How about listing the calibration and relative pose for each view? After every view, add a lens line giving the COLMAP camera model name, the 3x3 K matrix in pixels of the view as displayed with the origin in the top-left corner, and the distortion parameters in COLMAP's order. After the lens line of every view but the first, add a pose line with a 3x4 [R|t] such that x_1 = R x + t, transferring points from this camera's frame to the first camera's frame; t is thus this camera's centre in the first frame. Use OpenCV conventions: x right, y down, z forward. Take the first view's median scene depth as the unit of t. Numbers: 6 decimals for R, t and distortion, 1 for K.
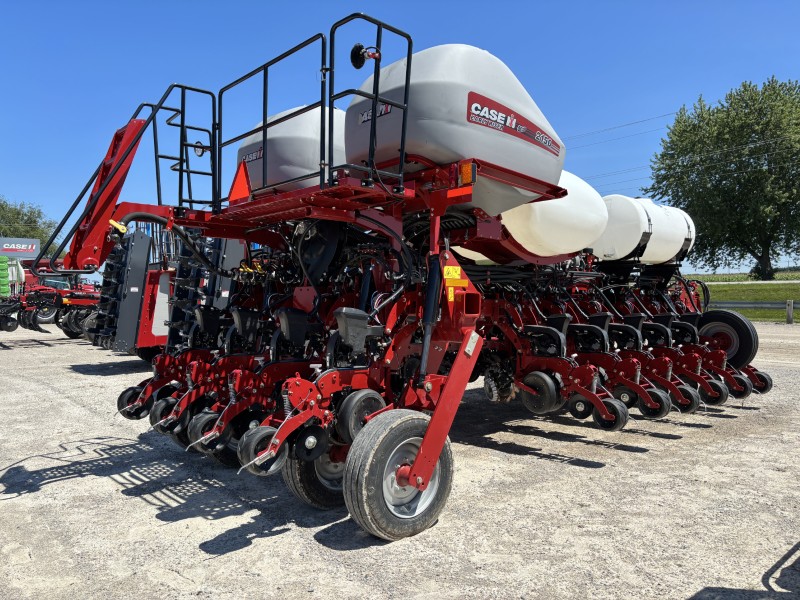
lens RADIAL K [[606.0, 0, 393.1], [0, 606.0, 301.6], [0, 0, 1]] dist [0.065992, -0.069157]
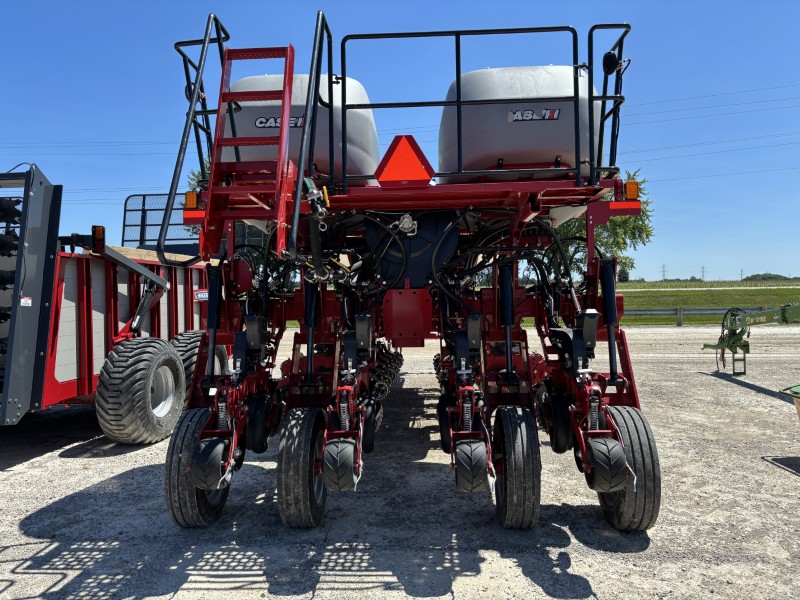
lens RADIAL K [[606.0, 0, 393.1], [0, 606.0, 301.6], [0, 0, 1]] dist [0.065992, -0.069157]
pose [[0.694784, 0.001737, 0.719216, -0.899294], [0.012410, 0.999819, -0.014402, 0.004725], [-0.719111, 0.018932, 0.694637, 0.478749]]
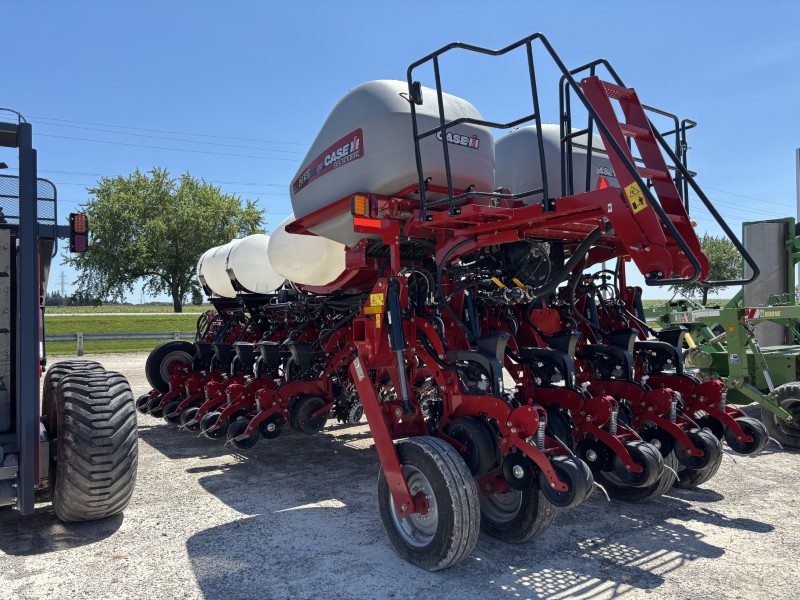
lens RADIAL K [[606.0, 0, 393.1], [0, 606.0, 301.6], [0, 0, 1]] dist [0.065992, -0.069157]
pose [[0.086454, 0.037354, 0.995555, -1.295235], [0.023074, 0.998954, -0.039485, -0.004175], [-0.995989, 0.026385, 0.085501, 1.331368]]
